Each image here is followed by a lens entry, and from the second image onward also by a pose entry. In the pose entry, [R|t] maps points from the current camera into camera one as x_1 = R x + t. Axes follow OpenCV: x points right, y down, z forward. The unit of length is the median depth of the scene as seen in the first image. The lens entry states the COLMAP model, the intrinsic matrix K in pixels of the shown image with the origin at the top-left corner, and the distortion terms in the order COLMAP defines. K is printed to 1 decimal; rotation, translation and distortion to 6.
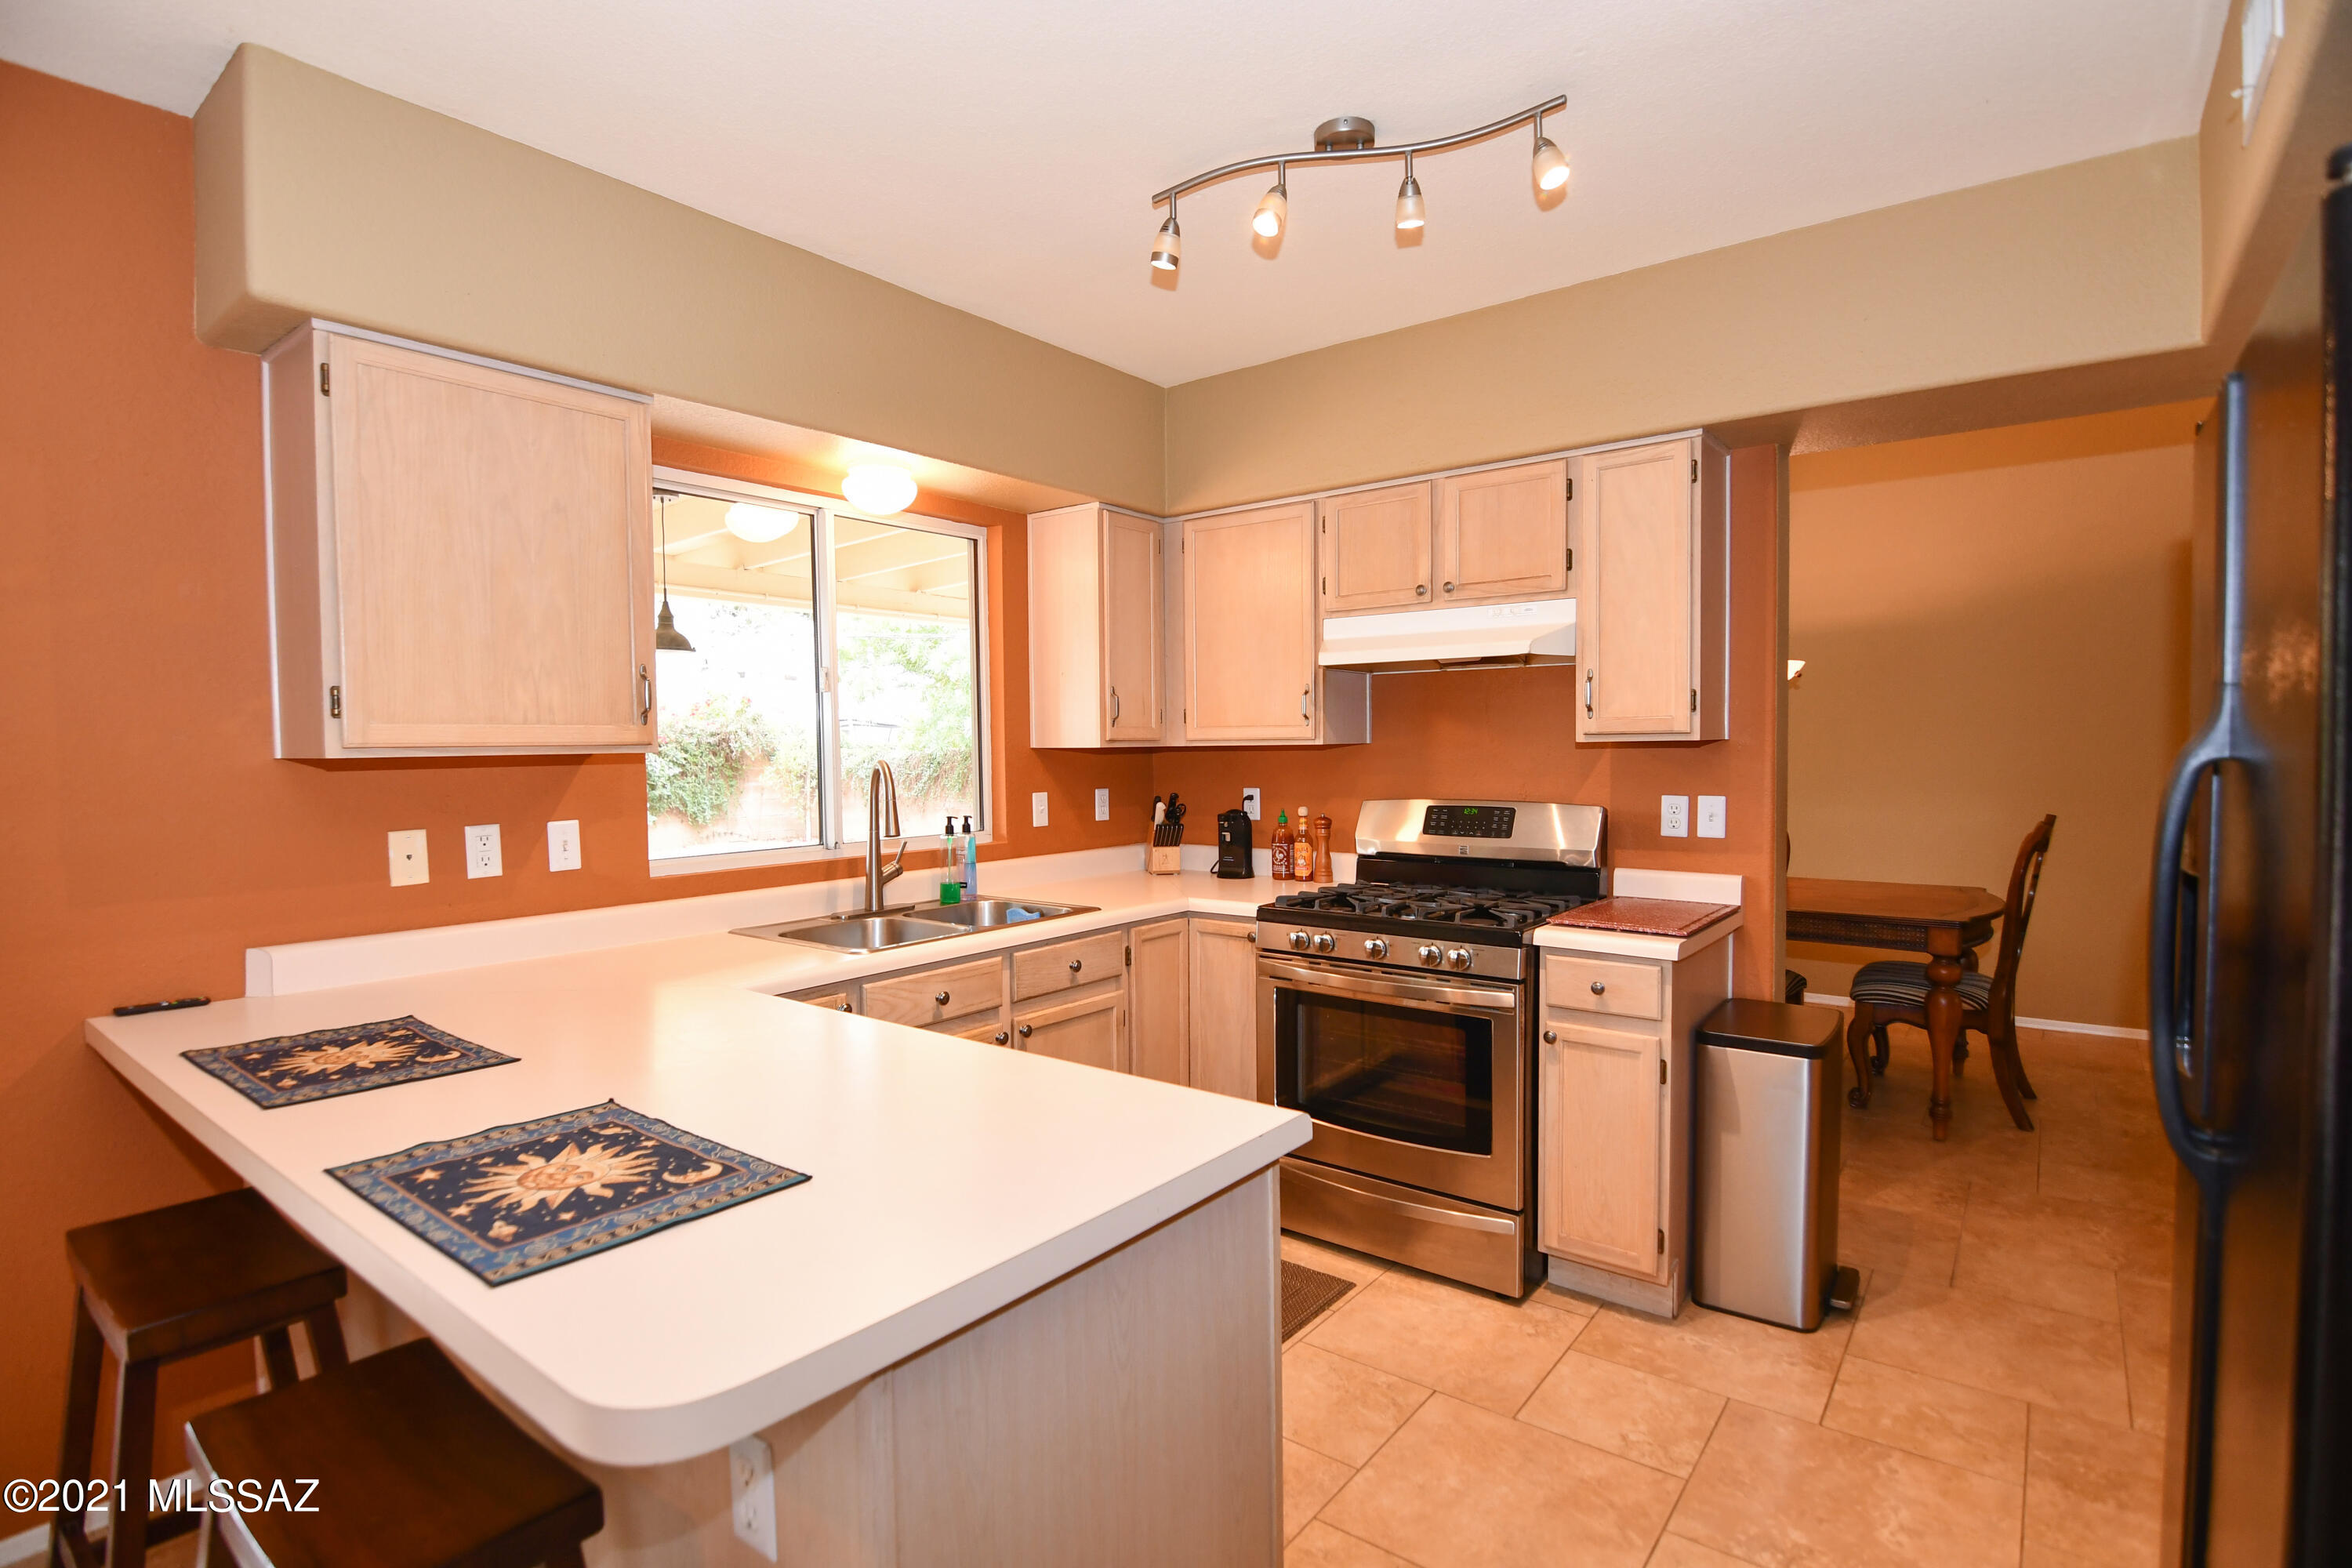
lens RADIAL K [[1137.4, 0, 1165.9], [0, 1137.4, 789.4], [0, 0, 1]] dist [-0.003204, -0.012085]
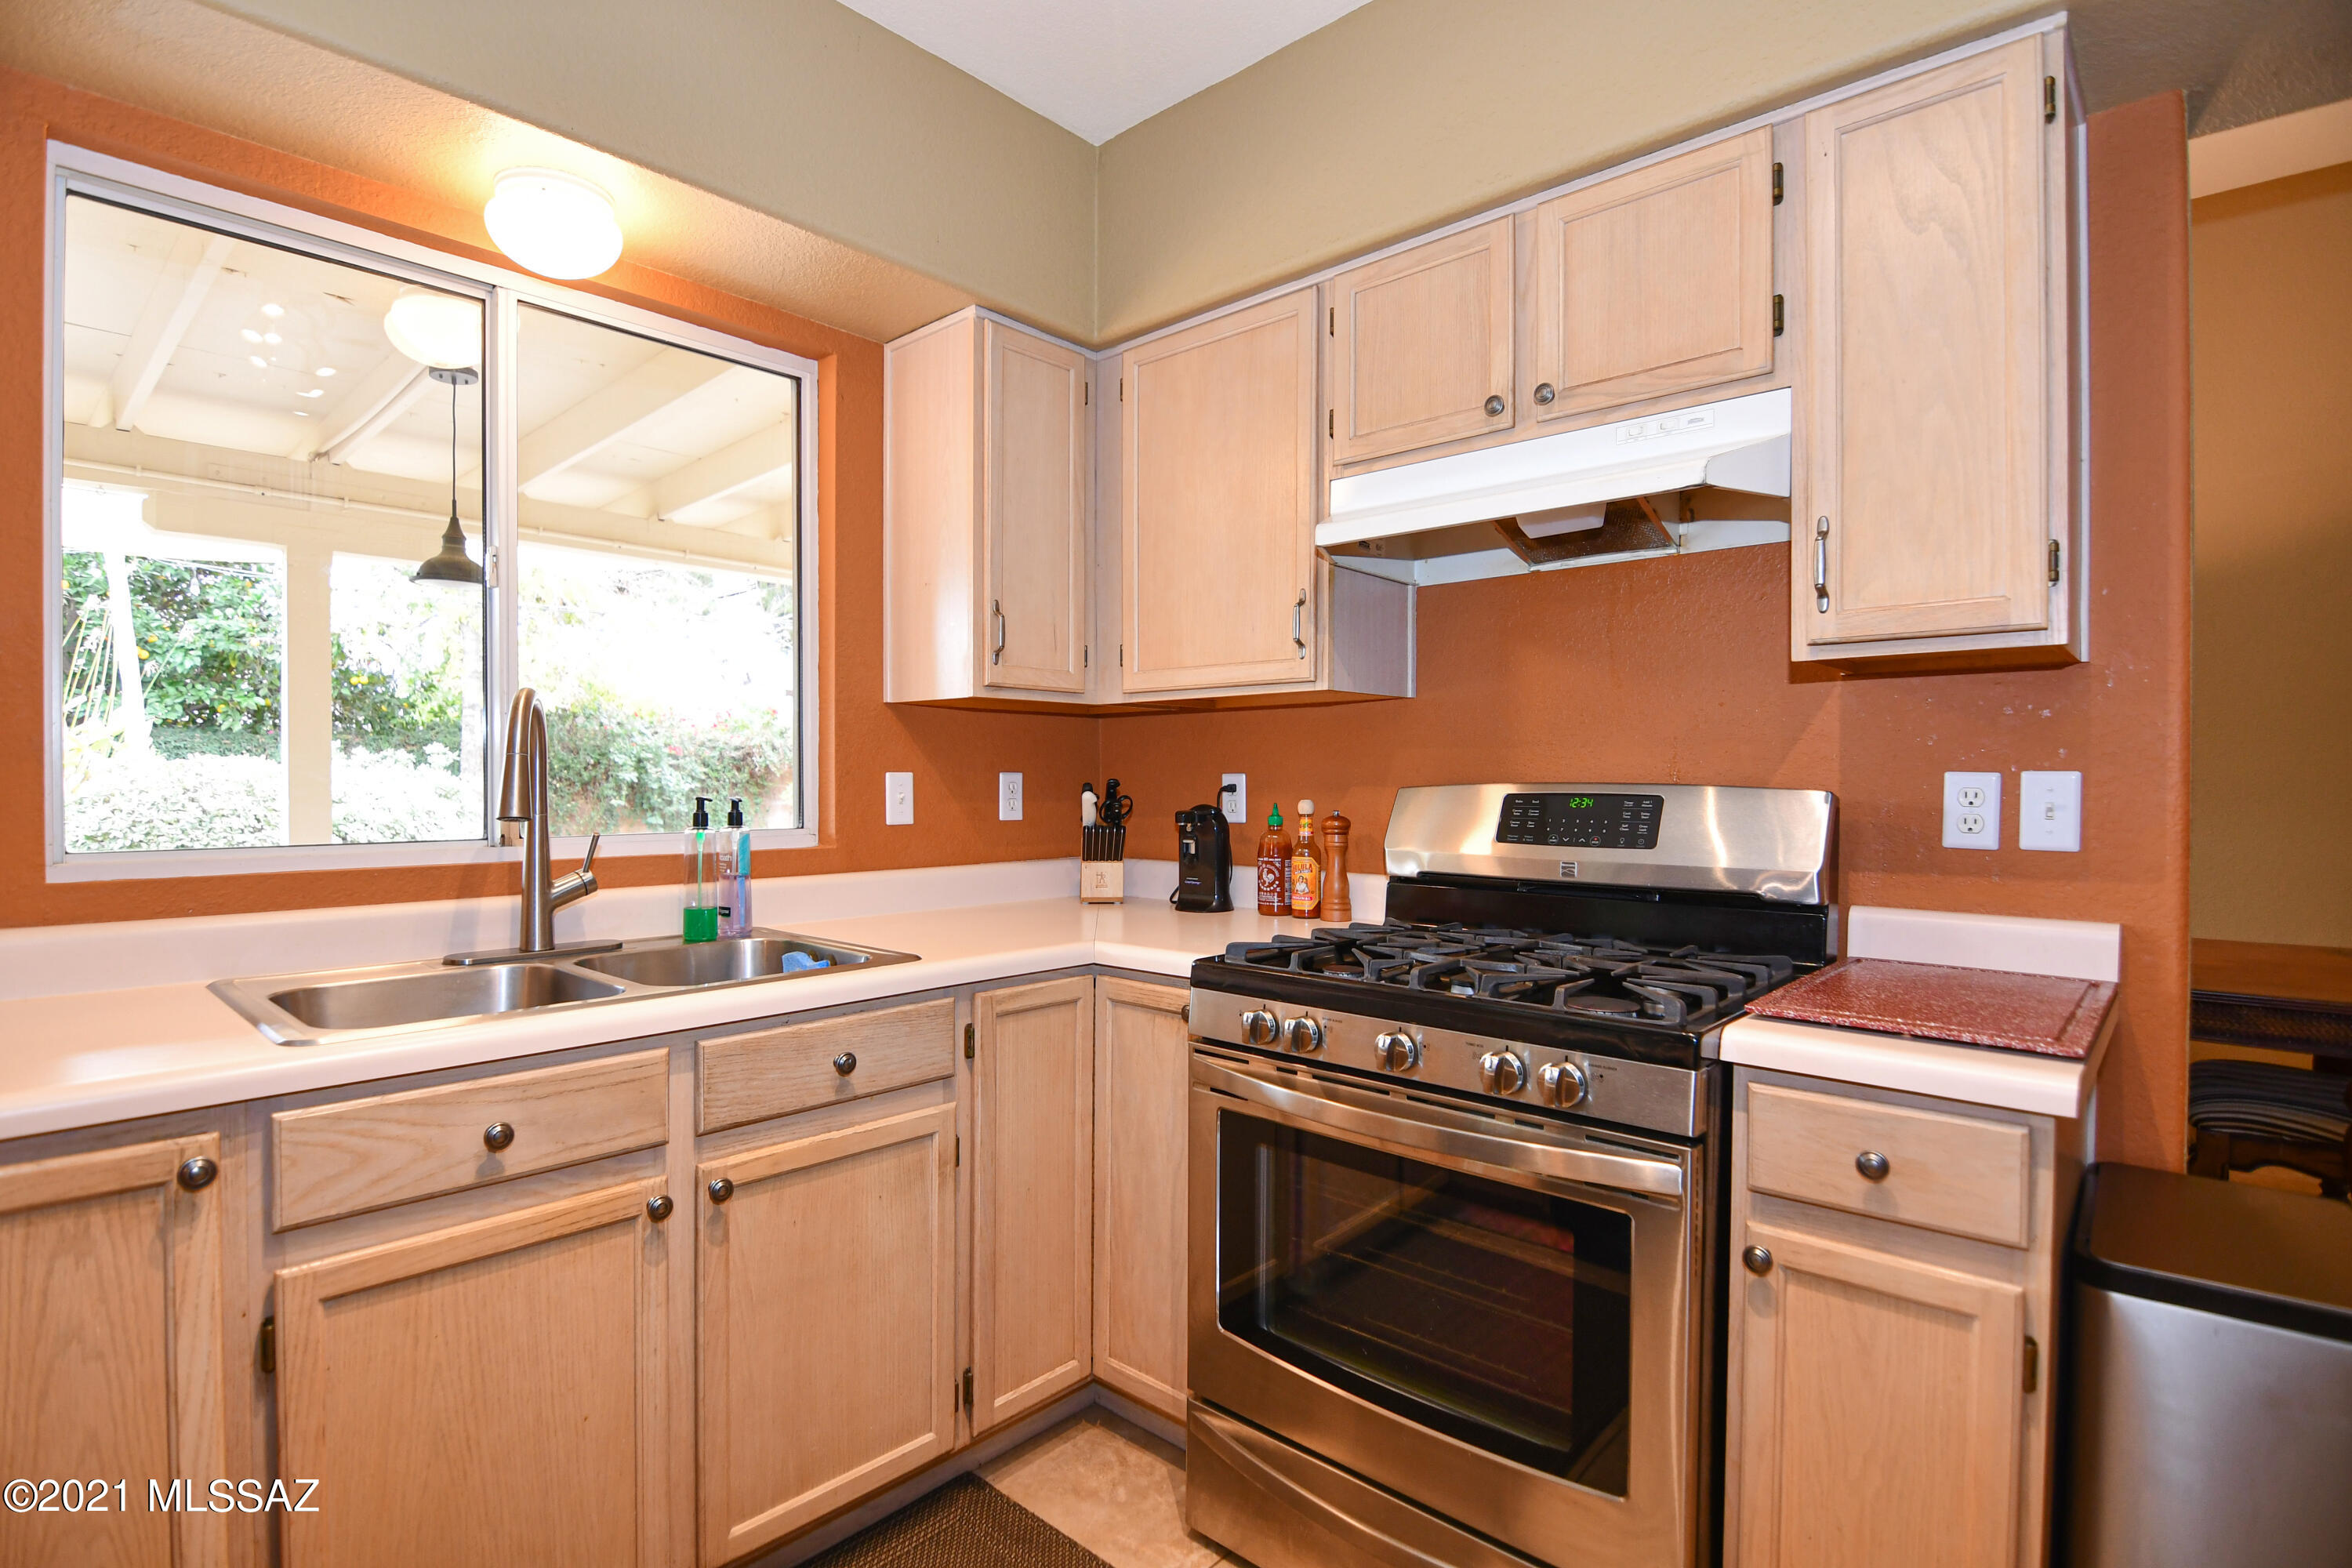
lens RADIAL K [[1137.4, 0, 1165.9], [0, 1137.4, 789.4], [0, 0, 1]] dist [-0.003204, -0.012085]
pose [[0.997036, 0.013801, -0.075687, 0.106159], [-0.016126, 0.999414, -0.030197, 0.034826], [0.075225, 0.031328, 0.996674, 0.427178]]
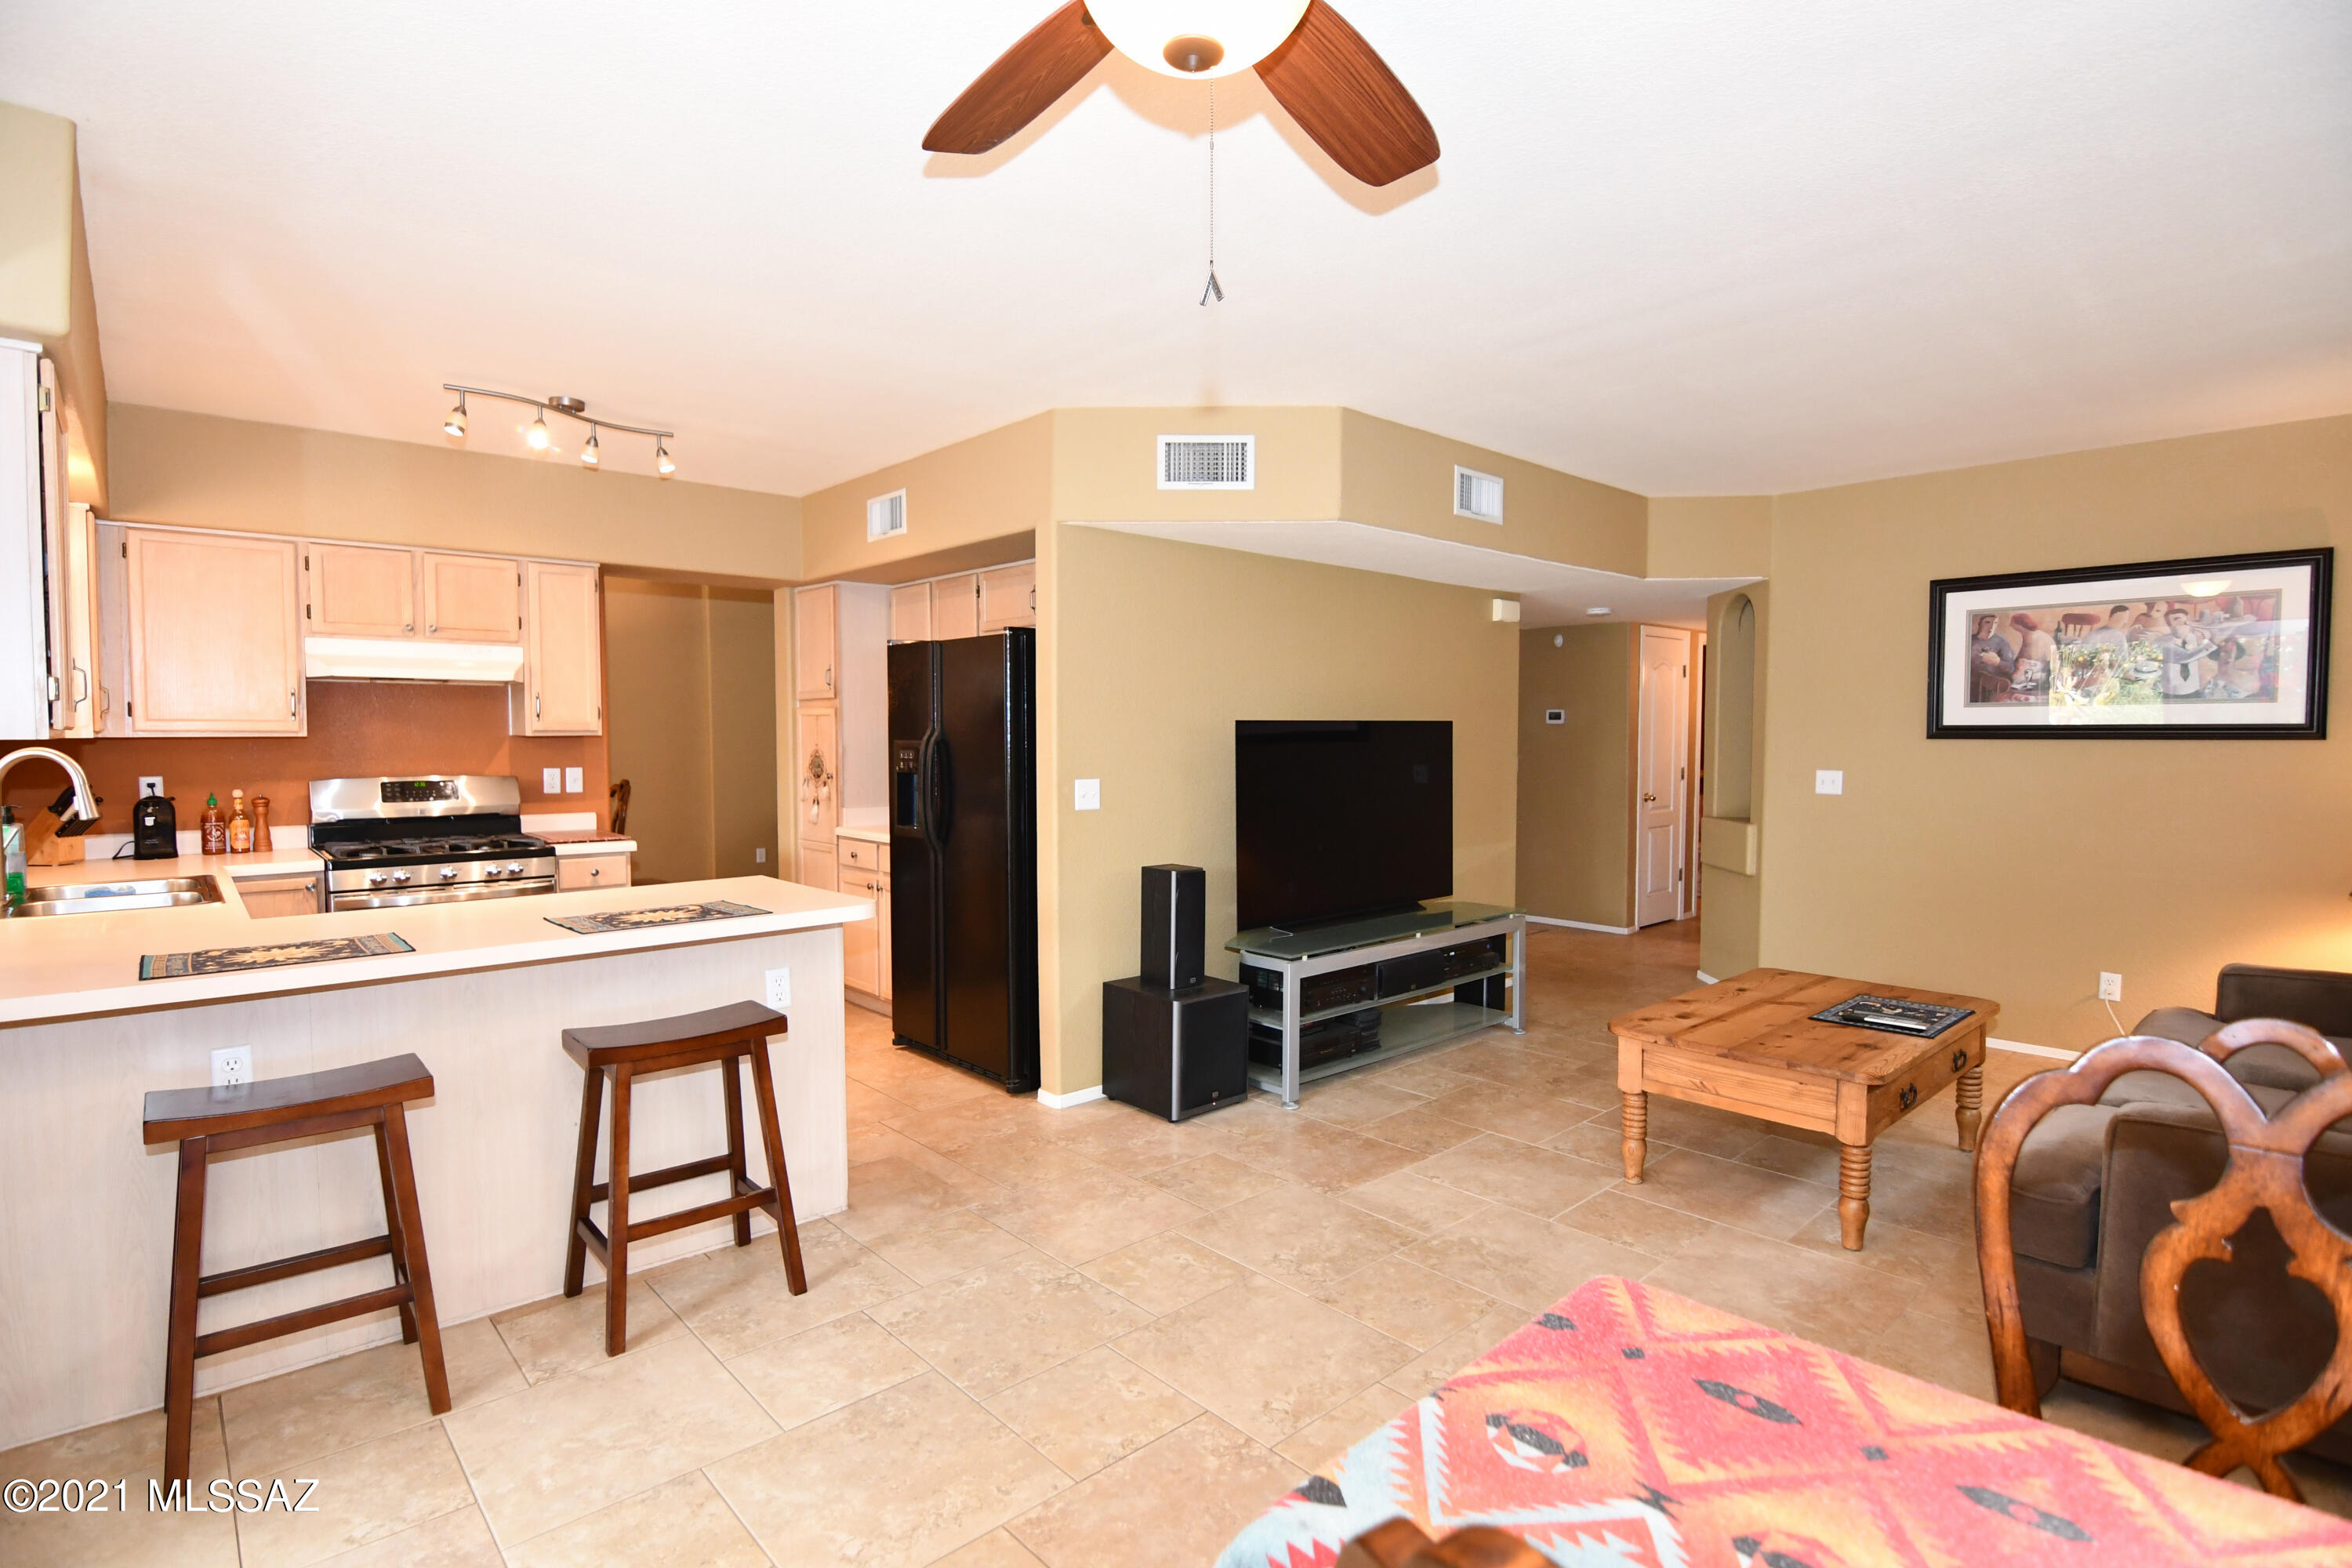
lens RADIAL K [[1137.4, 0, 1165.9], [0, 1137.4, 789.4], [0, 0, 1]] dist [-0.003204, -0.012085]
pose [[0.171601, -0.037756, 0.984443, -1.004133], [0.038699, 0.998752, 0.031559, 0.017911], [-0.984406, 0.032681, 0.172848, -0.165554]]
